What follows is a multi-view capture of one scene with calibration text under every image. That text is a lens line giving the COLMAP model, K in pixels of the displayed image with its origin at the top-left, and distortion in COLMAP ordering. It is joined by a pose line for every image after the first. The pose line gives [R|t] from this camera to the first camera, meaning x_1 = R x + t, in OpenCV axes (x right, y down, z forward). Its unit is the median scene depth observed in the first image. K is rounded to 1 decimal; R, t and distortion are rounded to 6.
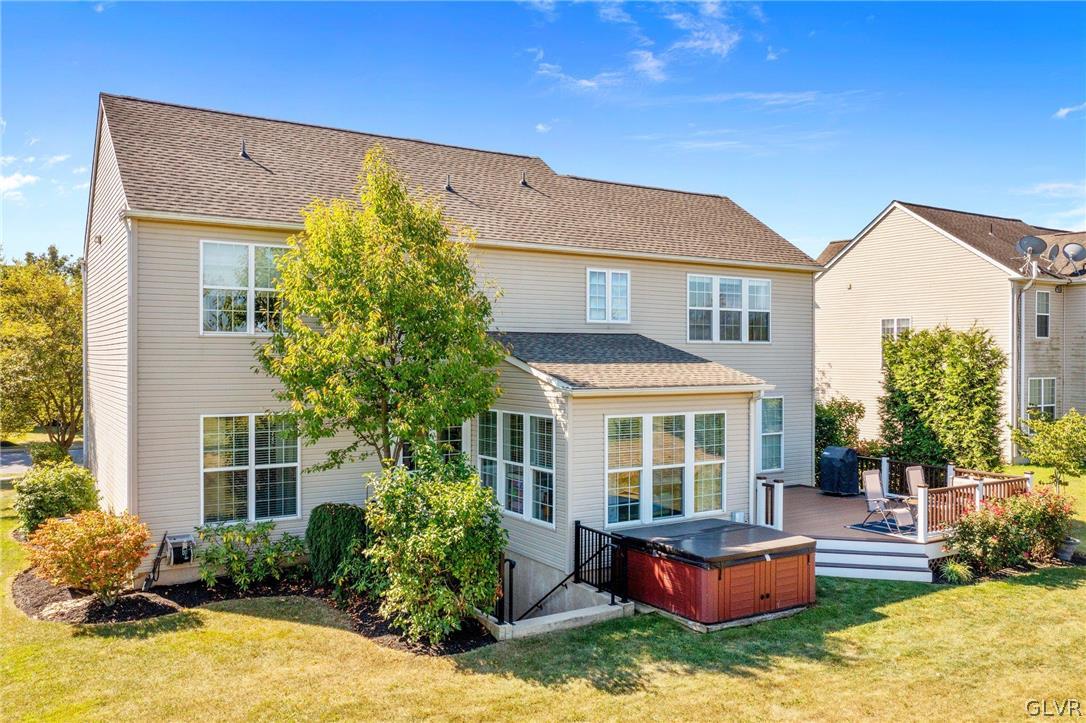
lens RADIAL K [[859.5, 0, 538.7], [0, 859.5, 358.9], [0, 0, 1]] dist [-0.004757, 0.004810]
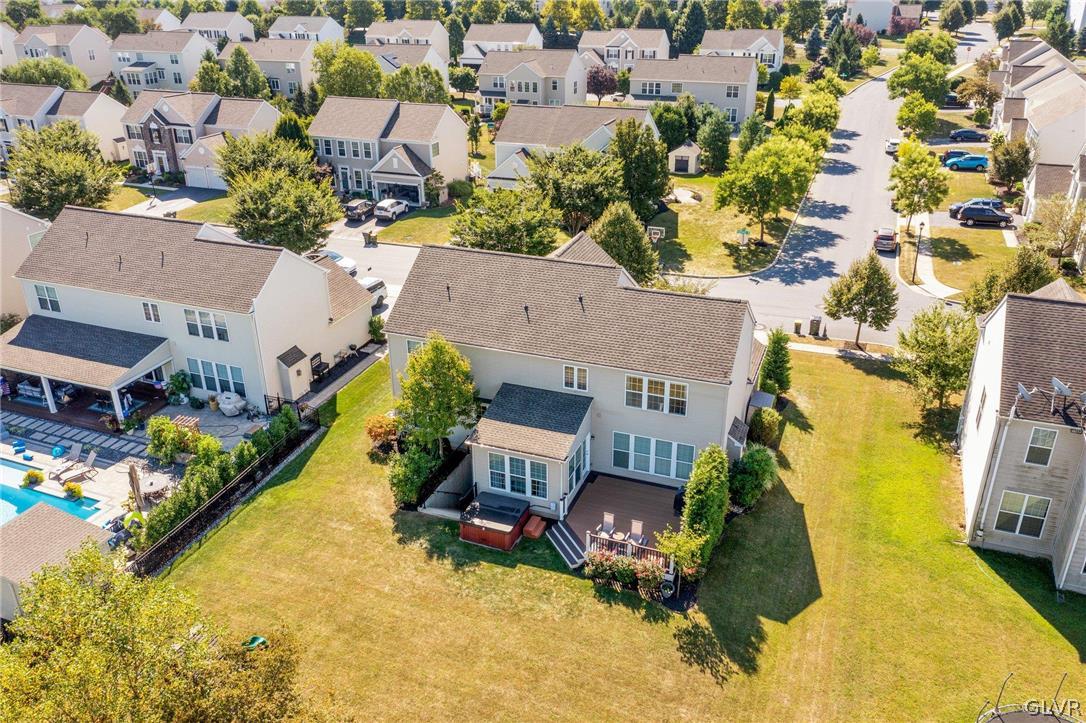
lens RADIAL K [[859.5, 0, 538.7], [0, 859.5, 358.9], [0, 0, 1]] dist [-0.004757, 0.004810]
pose [[0.592622, 0.334092, -0.732927, 1.784340], [0.013526, 0.905669, 0.423770, -1.158559], [0.805367, -0.261049, 0.532200, -0.159427]]
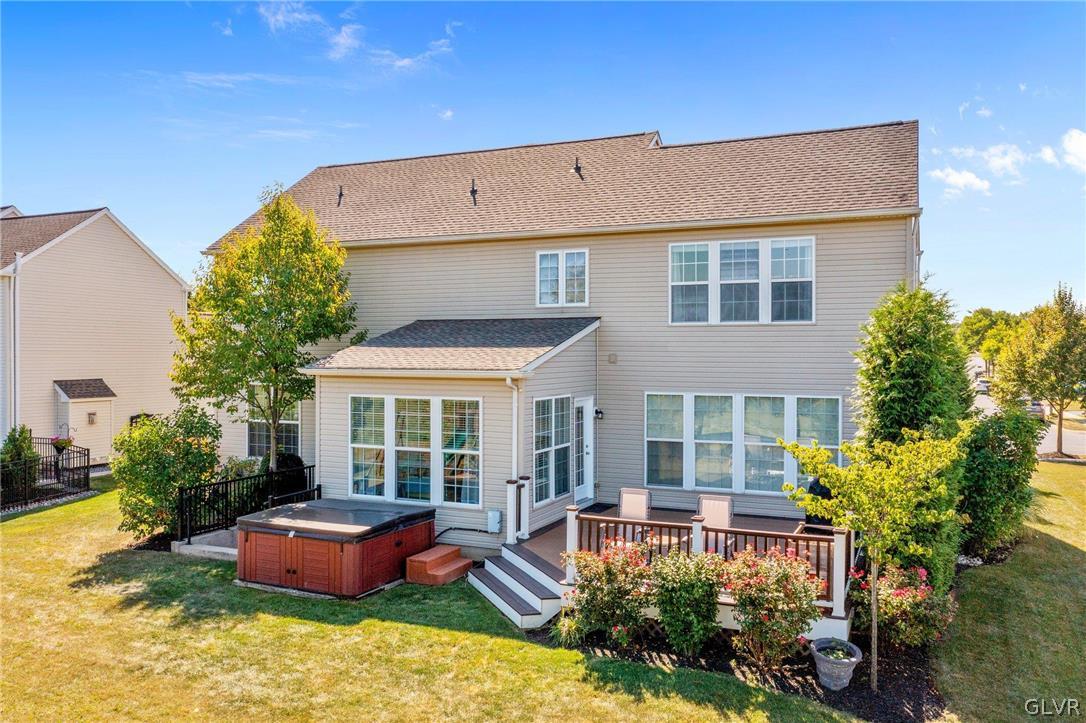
lens RADIAL K [[859.5, 0, 538.7], [0, 859.5, 358.9], [0, 0, 1]] dist [-0.004757, 0.004810]
pose [[0.554463, 0.006342, -0.832184, 1.020241], [-0.004182, 0.999980, 0.004834, 0.013355], [0.832198, 0.000799, 0.554479, 0.540797]]
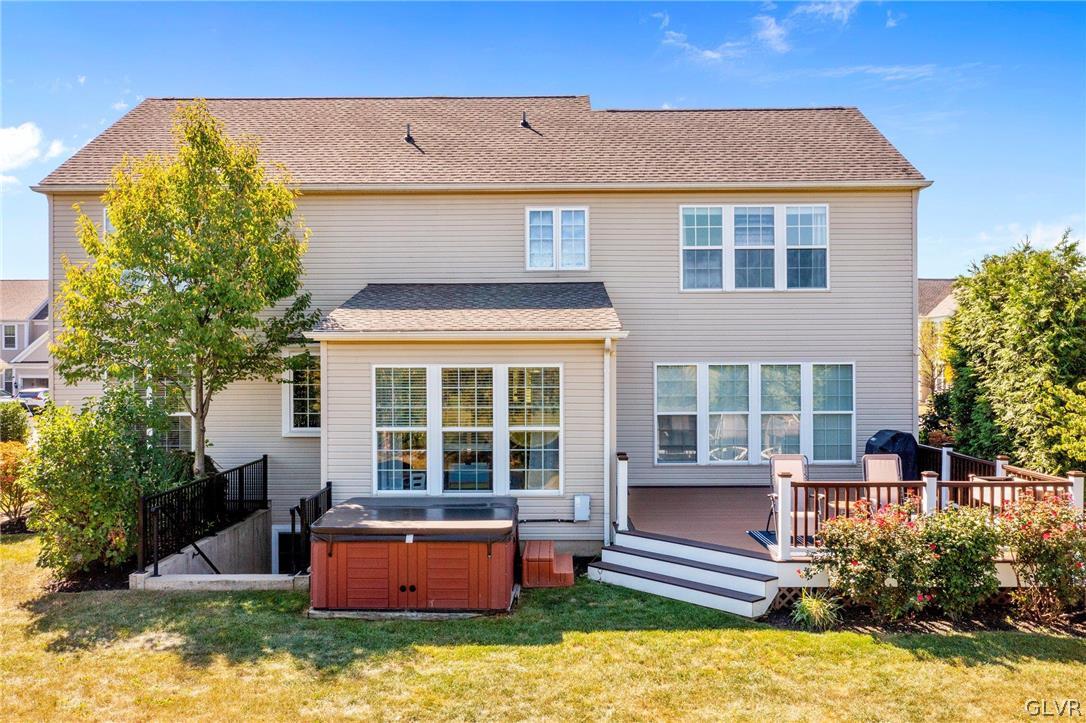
lens RADIAL K [[859.5, 0, 538.7], [0, 859.5, 358.9], [0, 0, 1]] dist [-0.004757, 0.004810]
pose [[0.841207, -0.004908, -0.540690, 0.625427], [0.004078, 0.999988, -0.002734, 0.057330], [0.540697, 0.000095, 0.841217, 0.328578]]
